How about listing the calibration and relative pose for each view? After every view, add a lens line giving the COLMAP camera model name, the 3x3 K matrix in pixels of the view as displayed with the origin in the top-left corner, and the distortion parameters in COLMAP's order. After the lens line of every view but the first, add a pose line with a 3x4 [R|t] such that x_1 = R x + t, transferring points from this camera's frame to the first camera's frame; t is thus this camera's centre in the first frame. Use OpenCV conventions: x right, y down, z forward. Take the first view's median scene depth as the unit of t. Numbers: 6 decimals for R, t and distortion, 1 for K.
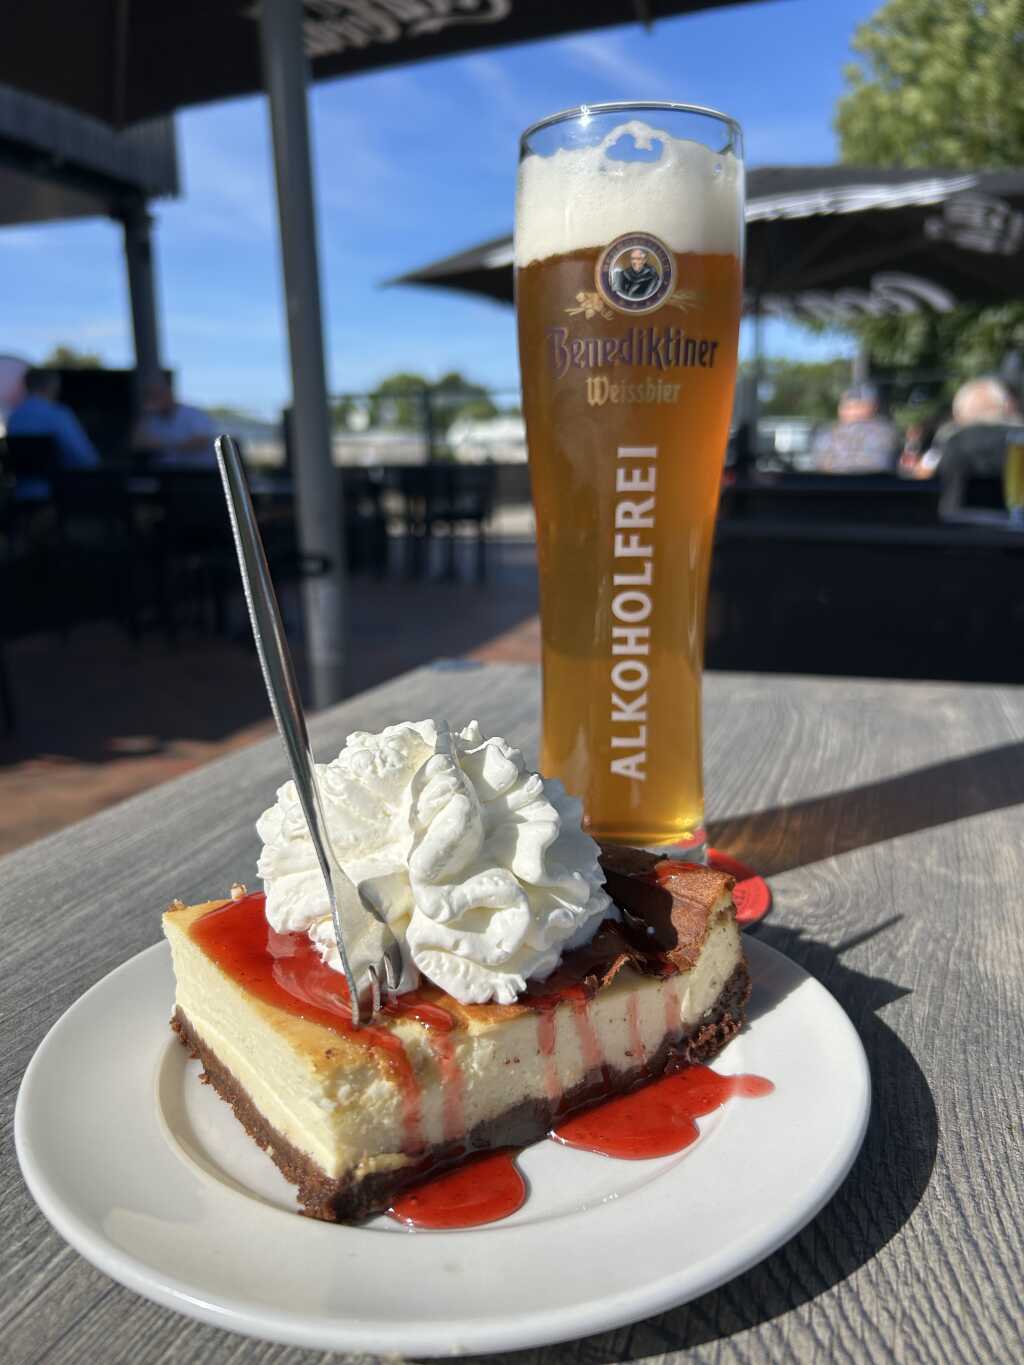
lens RADIAL K [[1053.0, 0, 512.0], [0, 1053.0, 682.5], [0, 0, 1]] dist [0.011766, -0.060793]
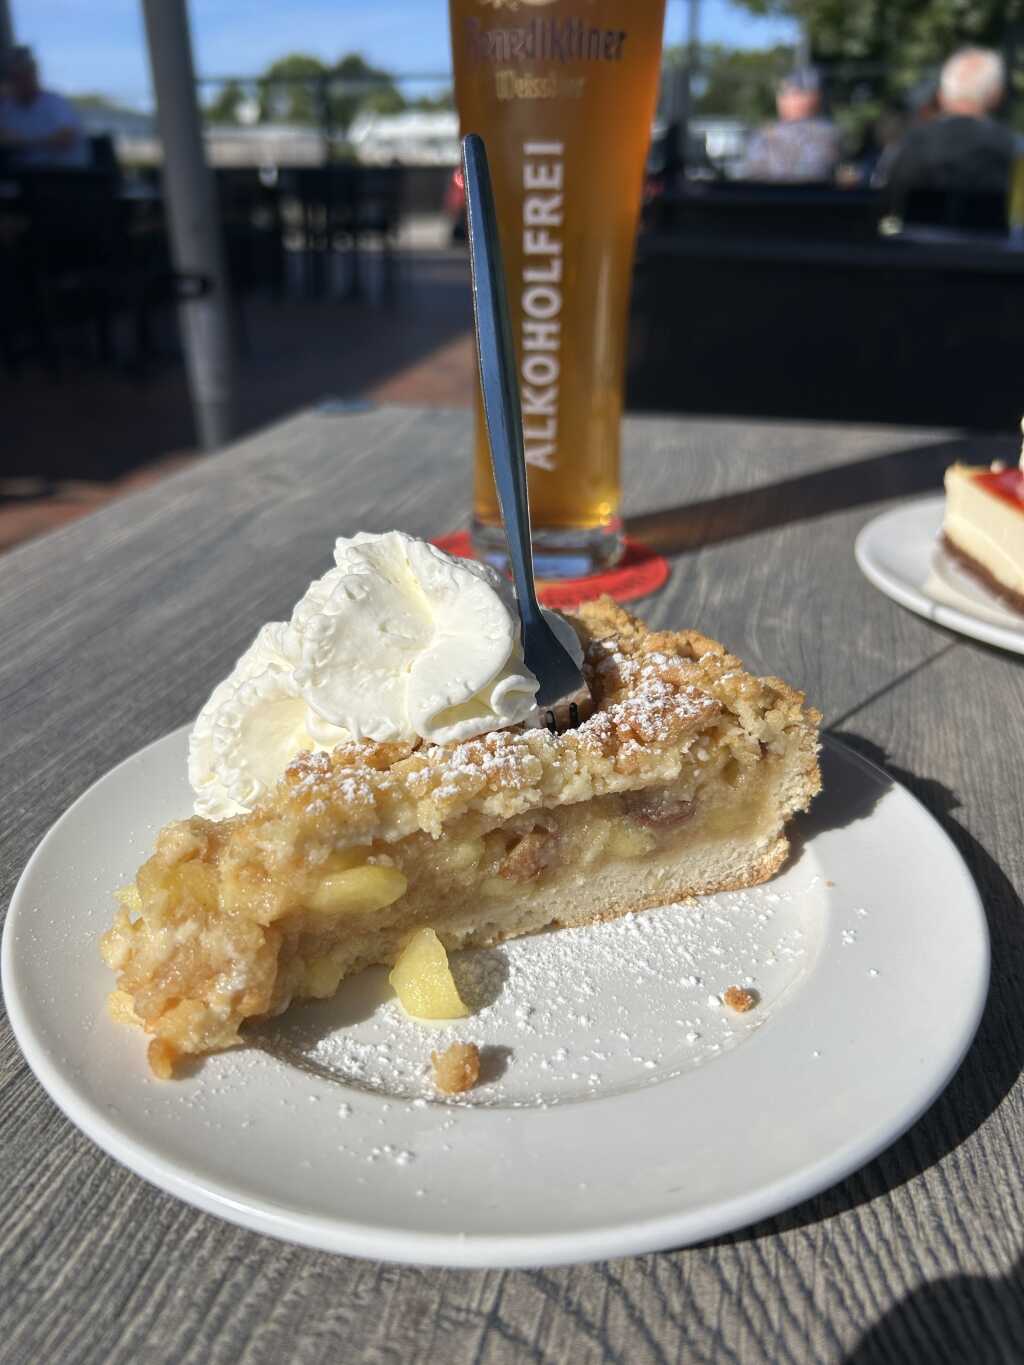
lens RADIAL K [[1053.0, 0, 512.0], [0, 1053.0, 682.5], [0, 0, 1]] dist [0.011766, -0.060793]
pose [[0.997099, -0.023685, 0.072330, 0.029292], [0.004999, 0.968676, 0.248278, -0.018309], [-0.075945, -0.247197, 0.965985, 0.126815]]
